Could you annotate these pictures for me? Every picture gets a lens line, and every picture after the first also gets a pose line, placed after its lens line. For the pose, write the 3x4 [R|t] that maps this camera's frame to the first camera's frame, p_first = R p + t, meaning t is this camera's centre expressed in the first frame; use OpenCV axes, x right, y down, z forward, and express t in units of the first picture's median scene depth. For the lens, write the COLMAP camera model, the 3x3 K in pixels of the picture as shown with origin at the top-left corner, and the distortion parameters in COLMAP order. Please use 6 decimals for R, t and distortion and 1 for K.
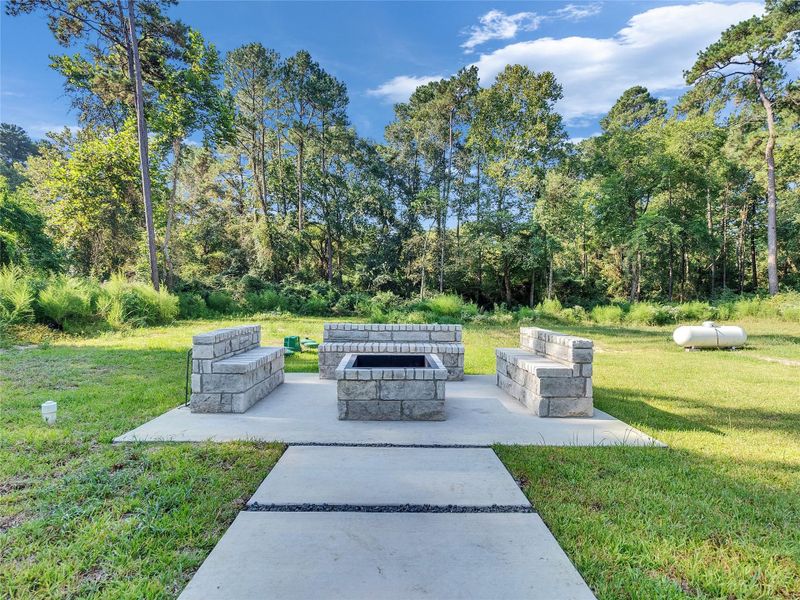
lens RADIAL K [[408.5, 0, 396.6], [0, 408.5, 300.8], [0, 0, 1]] dist [-0.007846, 0.006362]
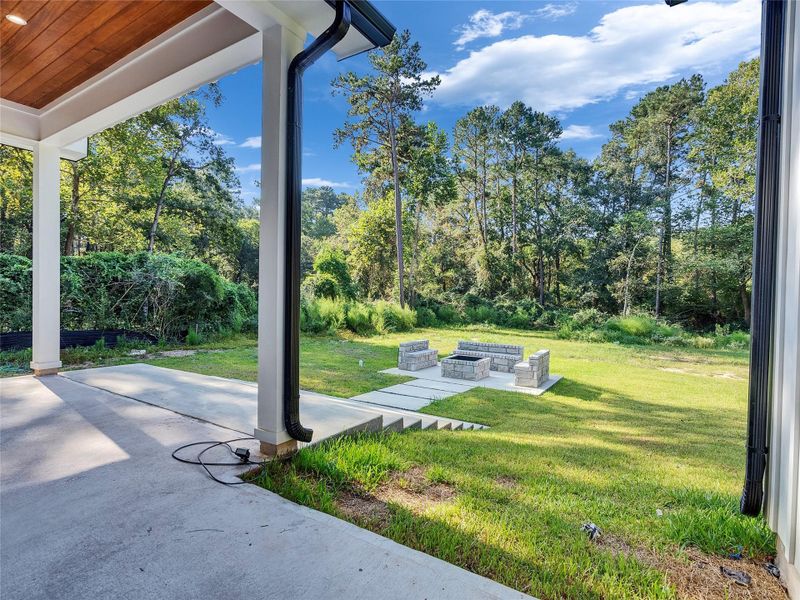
lens RADIAL K [[408.5, 0, 396.6], [0, 408.5, 300.8], [0, 0, 1]] dist [-0.007846, 0.006362]
pose [[0.842715, 0.014870, -0.538155, 0.134339], [-0.022910, 0.999703, -0.008252, -0.024669], [0.537872, 0.019283, 0.842806, -0.189985]]
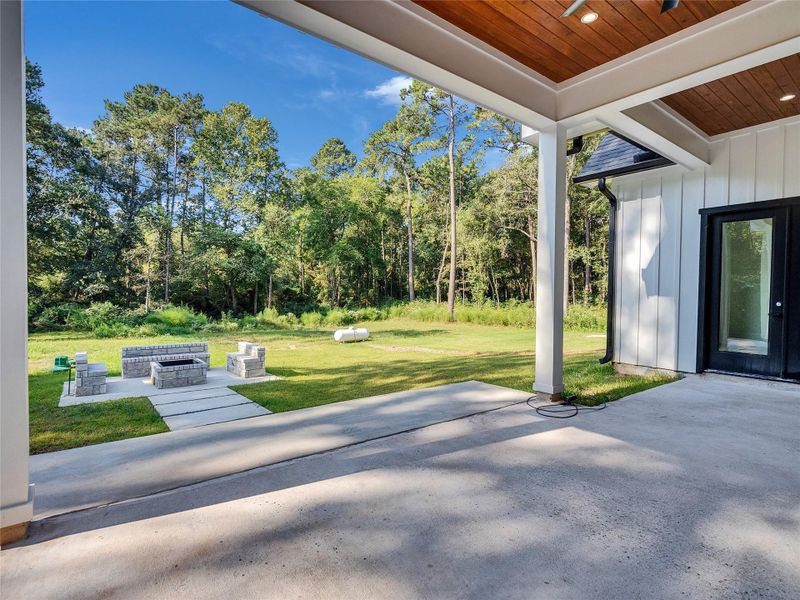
lens RADIAL K [[408.5, 0, 396.6], [0, 408.5, 300.8], [0, 0, 1]] dist [-0.007846, 0.006362]
pose [[0.799777, -0.011643, 0.600185, -0.053773], [0.010551, 0.999930, 0.005338, -0.026241], [-0.600205, 0.002063, 0.799844, -0.206424]]
